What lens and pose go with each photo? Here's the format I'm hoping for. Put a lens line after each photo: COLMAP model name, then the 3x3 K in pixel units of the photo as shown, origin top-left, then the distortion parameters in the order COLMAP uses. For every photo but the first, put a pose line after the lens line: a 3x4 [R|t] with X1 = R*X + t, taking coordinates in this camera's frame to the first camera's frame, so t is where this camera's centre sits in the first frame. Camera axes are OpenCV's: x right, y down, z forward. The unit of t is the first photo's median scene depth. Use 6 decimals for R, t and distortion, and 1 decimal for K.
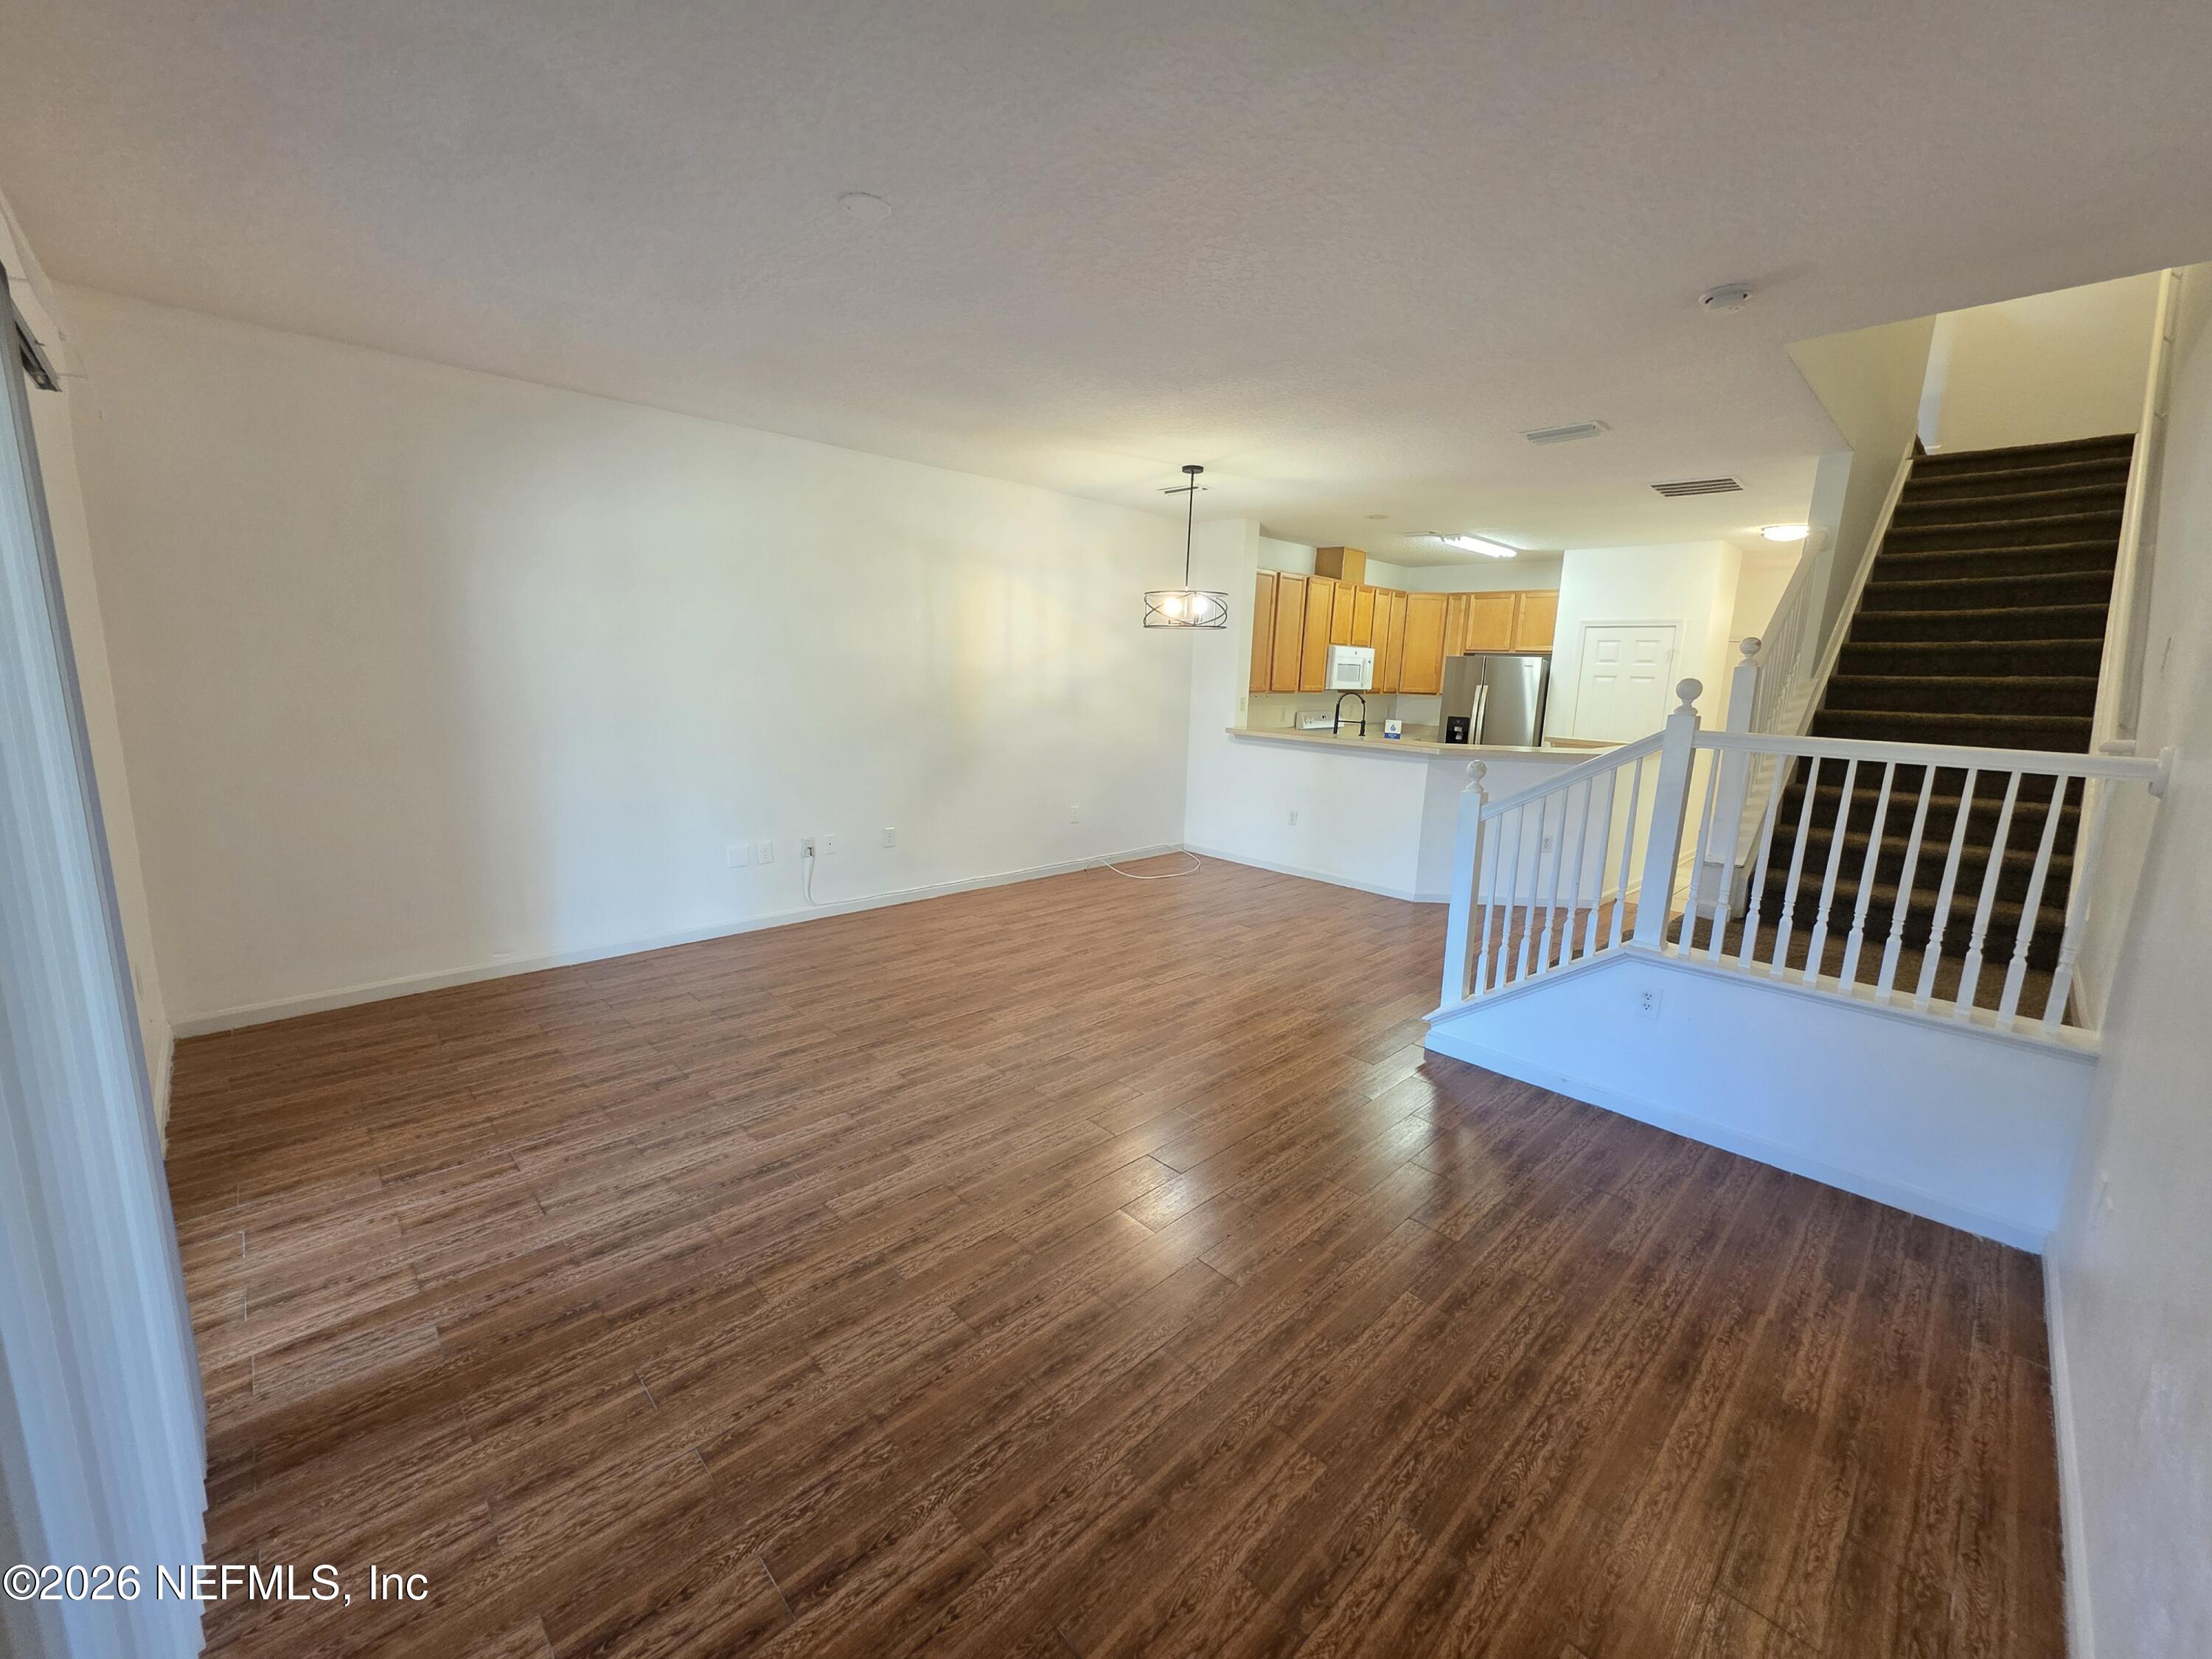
lens RADIAL K [[877.2, 0, 1103.6], [0, 877.2, 821.4], [0, 0, 1]] dist [-0.002053, 0.000152]
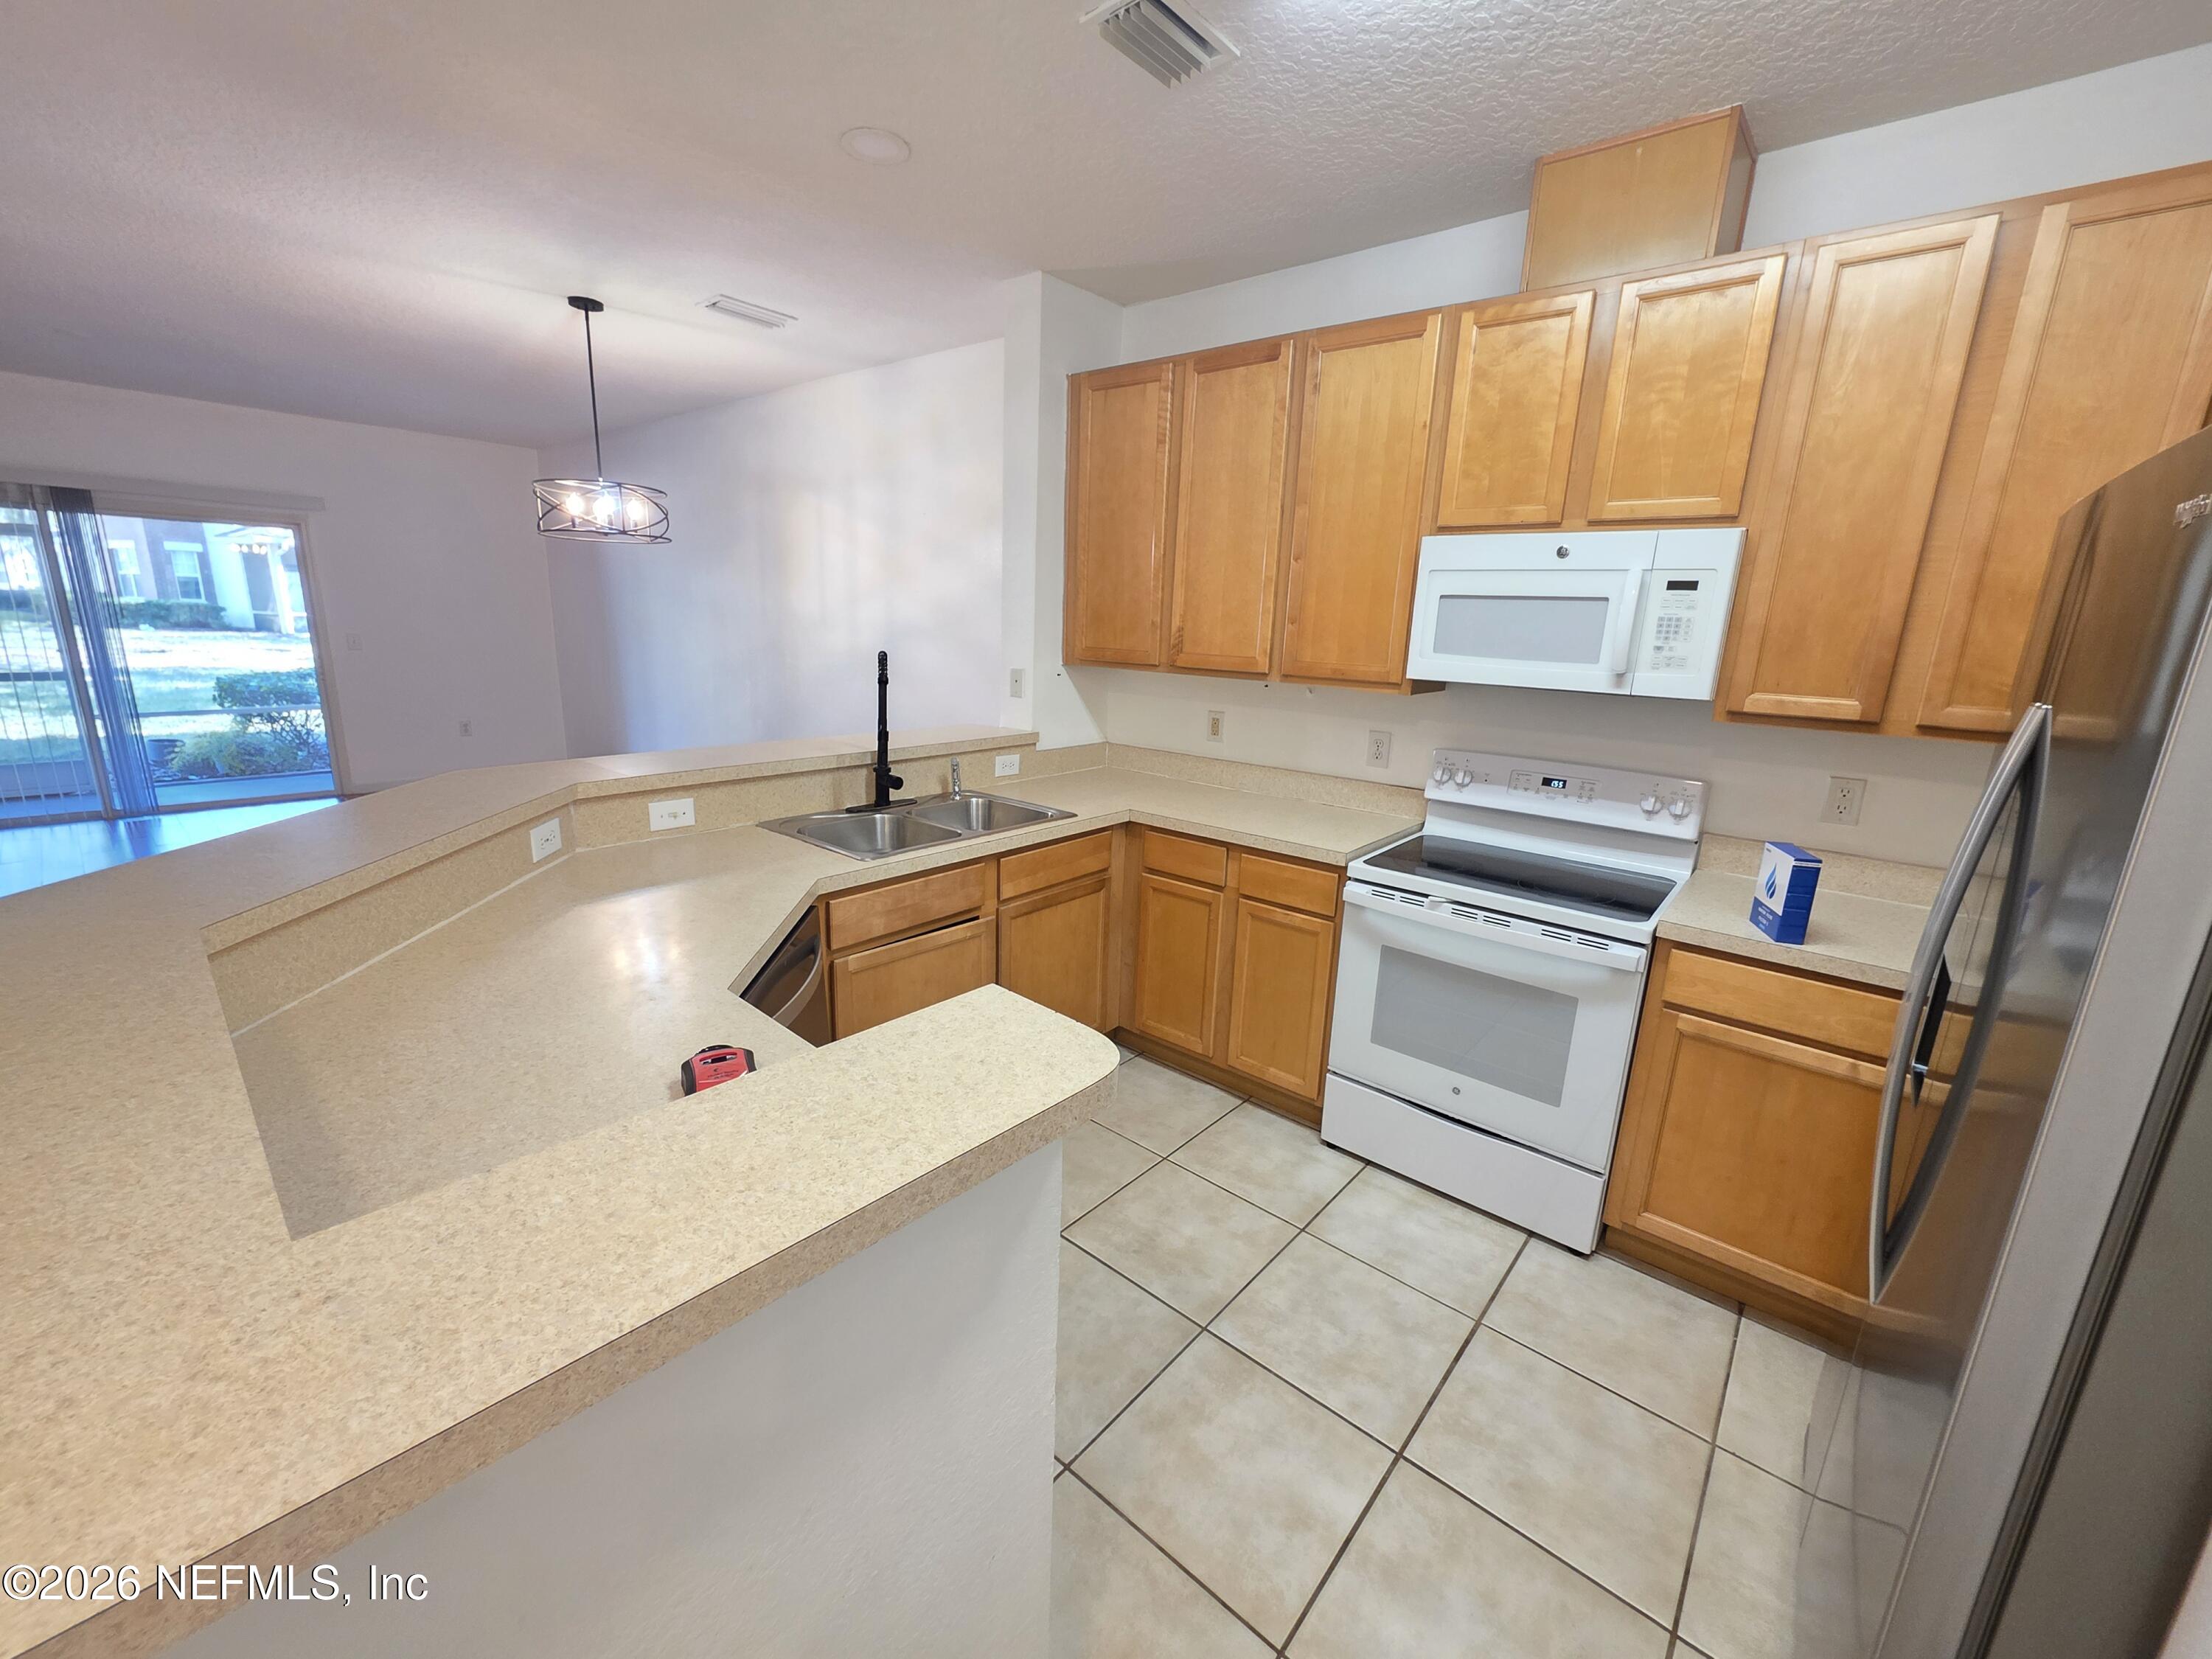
lens RADIAL K [[879.7, 0, 1101.6], [0, 879.7, 822.6], [0, 0, 1]] dist [-0.000971, 0.000160]
pose [[0.096991, 0.197600, -0.975473, 0.539776], [-0.209305, 0.962226, 0.174106, -0.128009], [0.973028, 0.187284, 0.134686, 0.826261]]
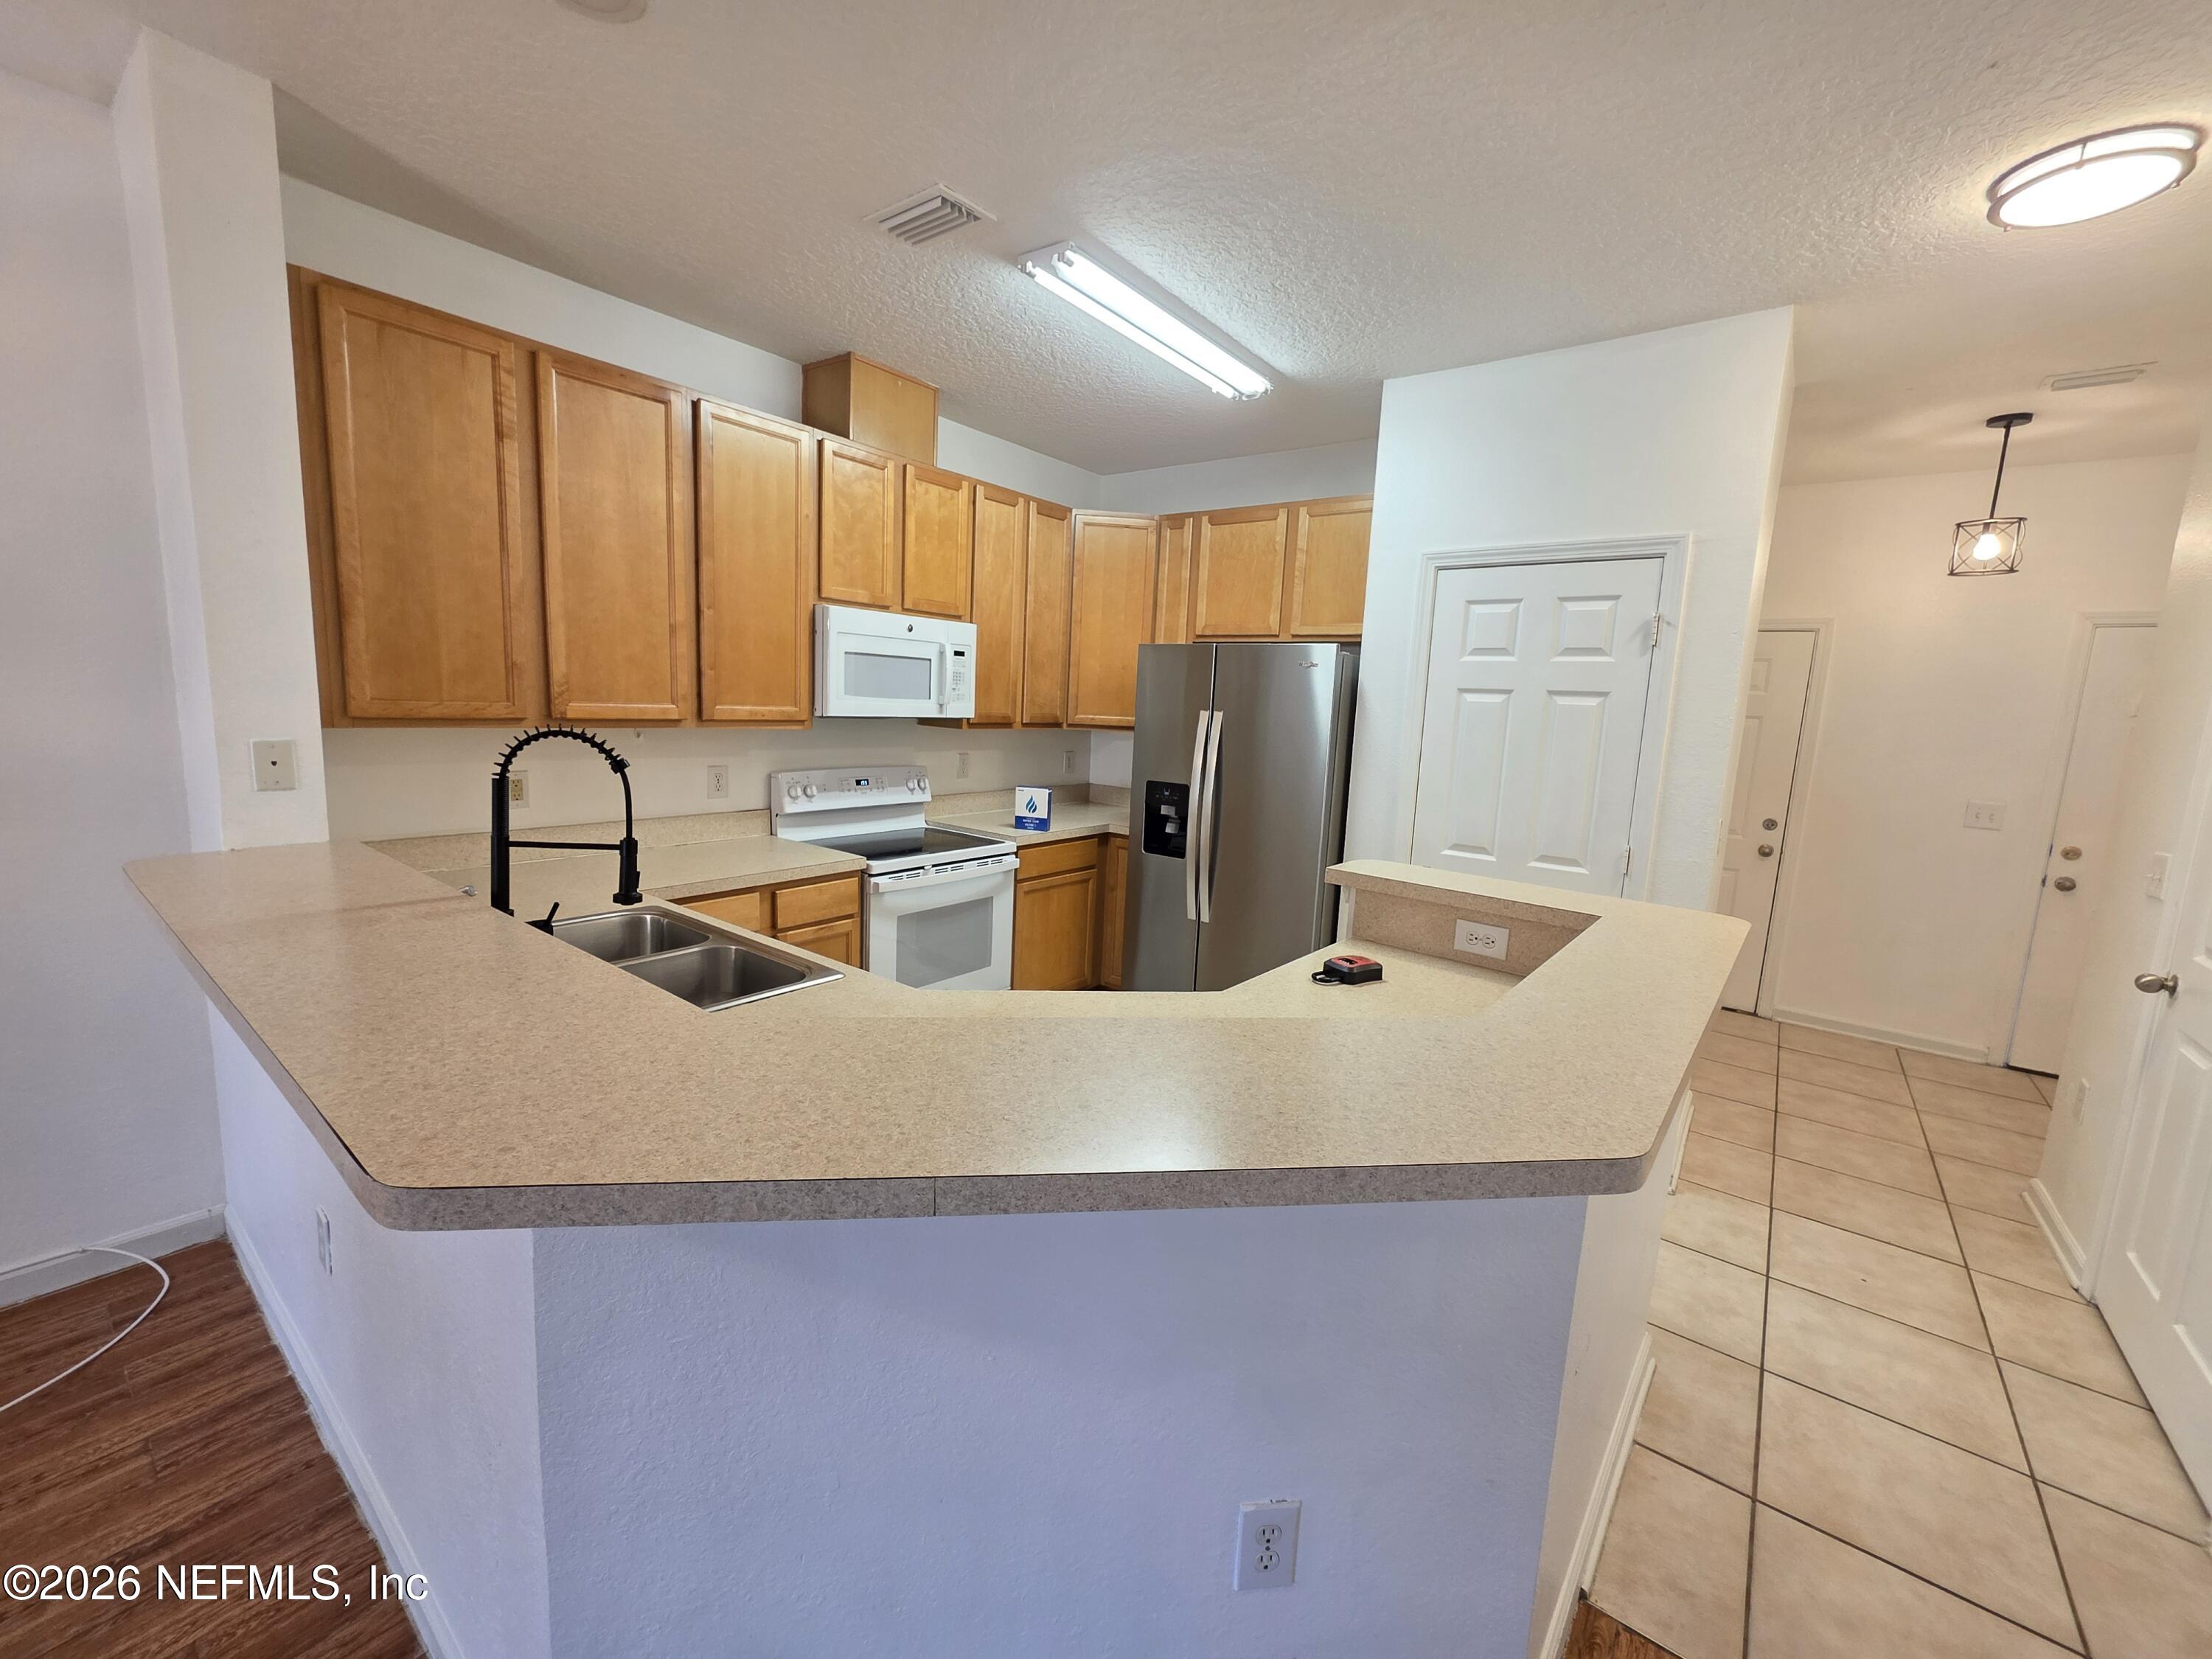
lens RADIAL K [[877.8, 0, 1108.3], [0, 877.8, 825.1], [0, 0, 1]] dist [0.000644, 0.000625]
pose [[0.989736, -0.009381, 0.142597, 0.313875], [0.013307, 0.999557, -0.026605, -0.086997], [-0.142284, 0.028230, 0.989423, 0.573888]]
